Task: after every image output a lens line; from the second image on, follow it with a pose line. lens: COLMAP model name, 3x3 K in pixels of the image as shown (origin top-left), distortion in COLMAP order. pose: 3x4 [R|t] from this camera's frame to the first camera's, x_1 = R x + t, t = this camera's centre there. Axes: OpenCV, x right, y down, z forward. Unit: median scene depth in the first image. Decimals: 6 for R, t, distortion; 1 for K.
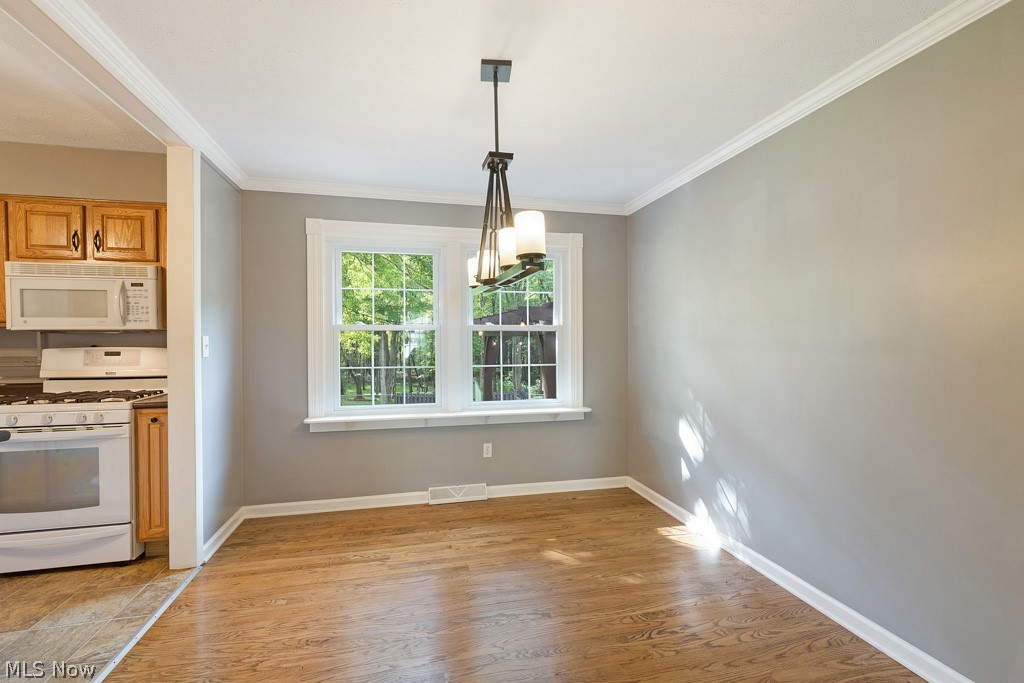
lens RADIAL K [[451.6, 0, 510.0], [0, 451.6, 344.1], [0, 0, 1]] dist [-0.000048, 0.000282]
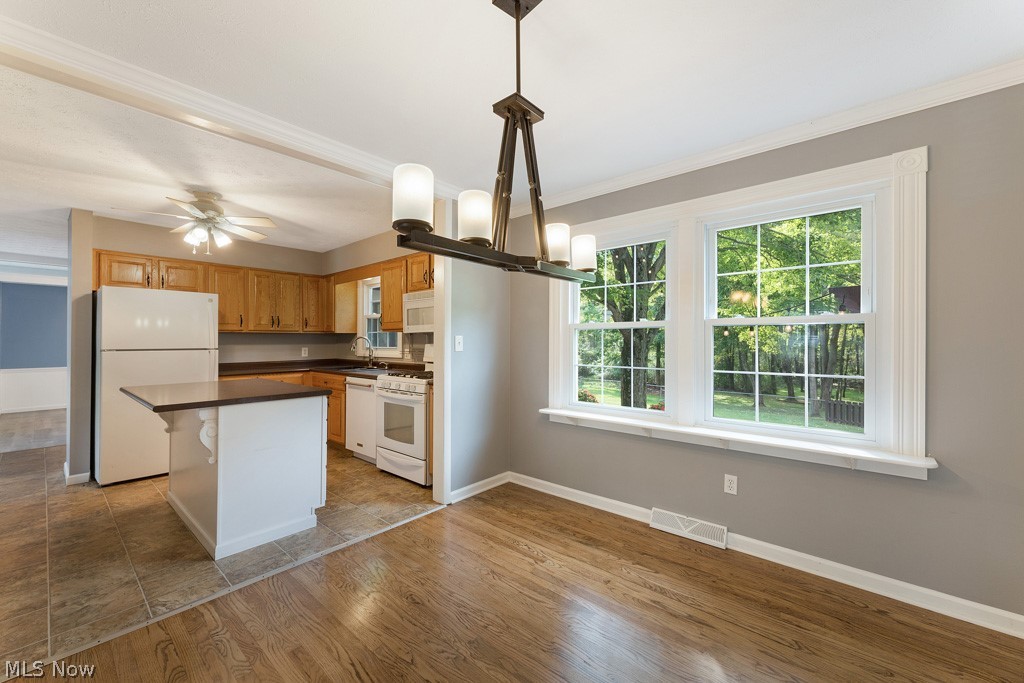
lens RADIAL K [[406.7, 0, 511.5], [0, 406.7, 336.8], [0, 0, 1]] dist [0.005152, -0.000018]
pose [[0.577580, -0.006516, -0.816308, 0.376540], [-0.004682, 0.999925, -0.011295, -0.000680], [0.816320, 0.010346, 0.577507, 0.393436]]
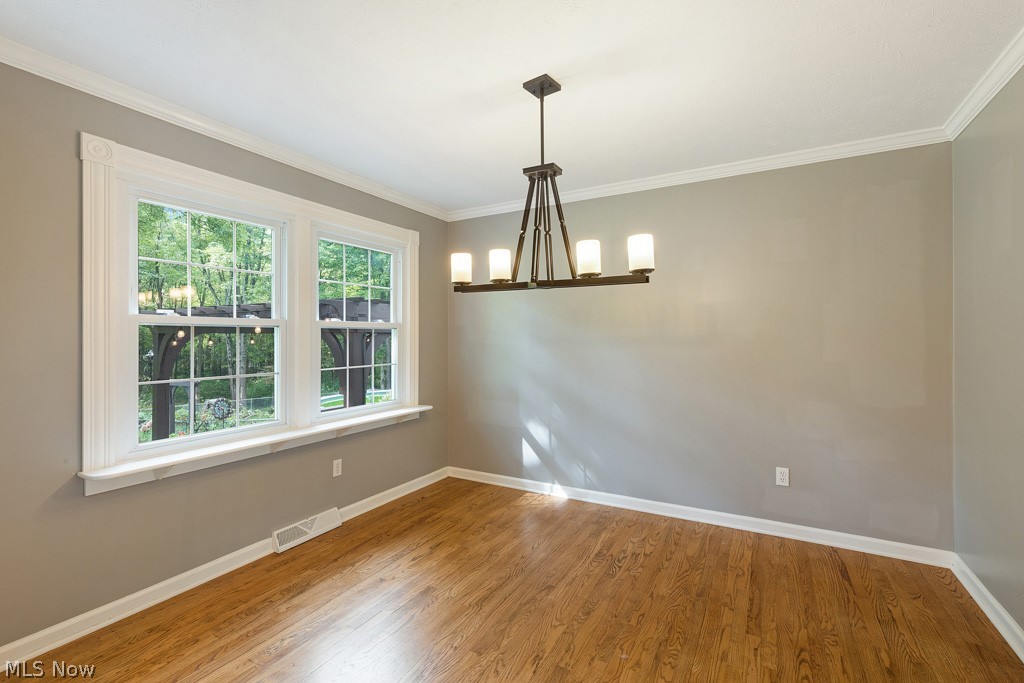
lens RADIAL K [[451.6, 0, 510.8], [0, 451.6, 336.7], [0, 0, 1]] dist [-0.000048, 0.000282]
pose [[0.683093, 0.001240, 0.730330, -0.572591], [0.007682, 0.999931, -0.008883, -0.002890], [-0.730291, 0.011678, 0.683036, 0.222491]]
